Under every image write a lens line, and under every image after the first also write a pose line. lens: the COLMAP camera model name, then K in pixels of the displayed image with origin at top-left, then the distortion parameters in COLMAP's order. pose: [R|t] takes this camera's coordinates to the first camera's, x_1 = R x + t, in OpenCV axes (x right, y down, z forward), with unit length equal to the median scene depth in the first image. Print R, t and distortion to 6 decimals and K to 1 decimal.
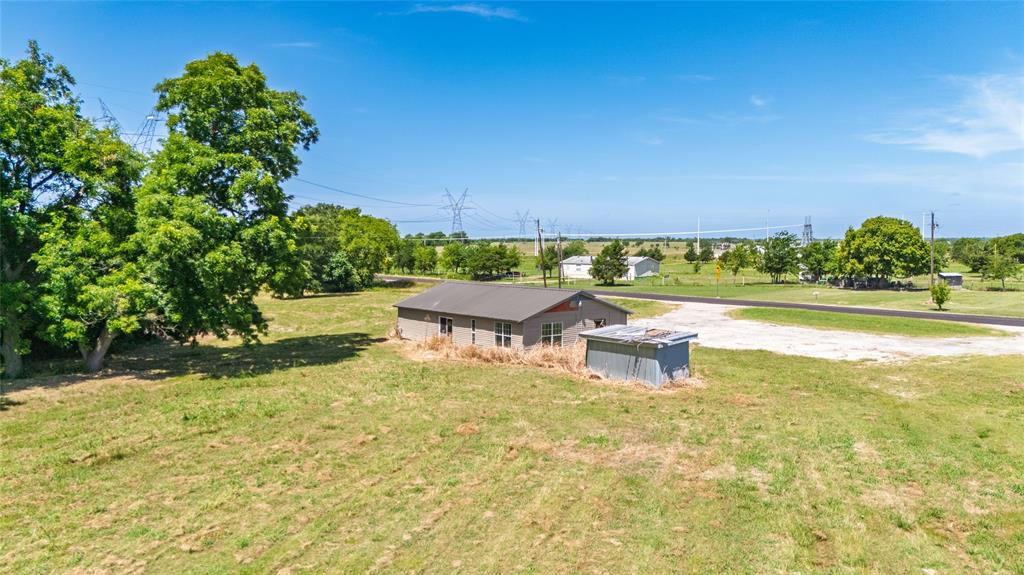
lens RADIAL K [[759.3, 0, 512.6], [0, 759.3, 290.6], [0, 0, 1]] dist [0.052345, -0.046577]
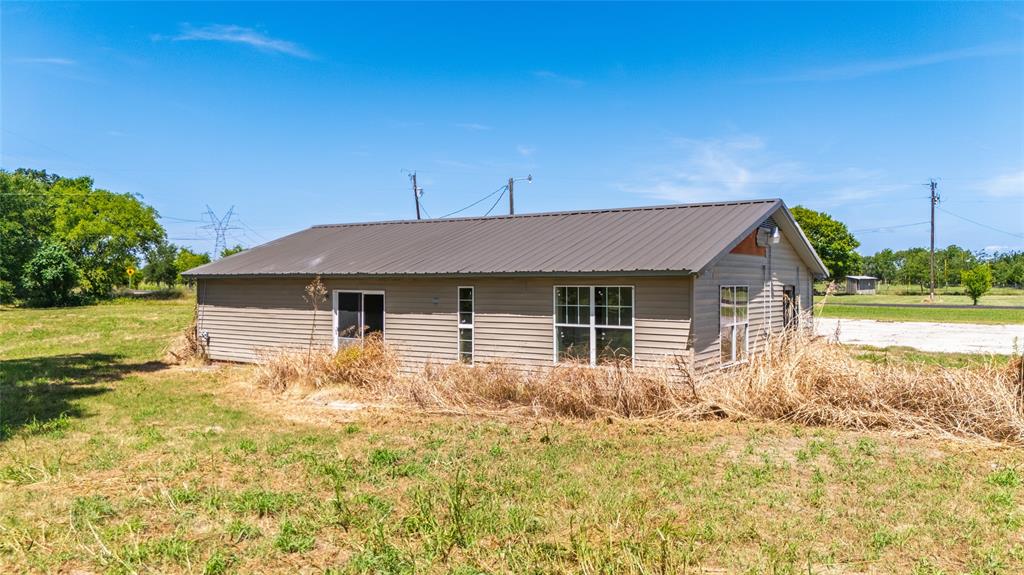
lens RADIAL K [[759.3, 0, 509.4], [0, 759.3, 282.3], [0, 0, 1]] dist [0.052345, -0.046577]
pose [[0.955483, -0.001127, 0.295044, -0.072821], [0.018290, 0.998296, -0.055420, 0.030400], [-0.294478, 0.058349, 0.953875, 0.372630]]
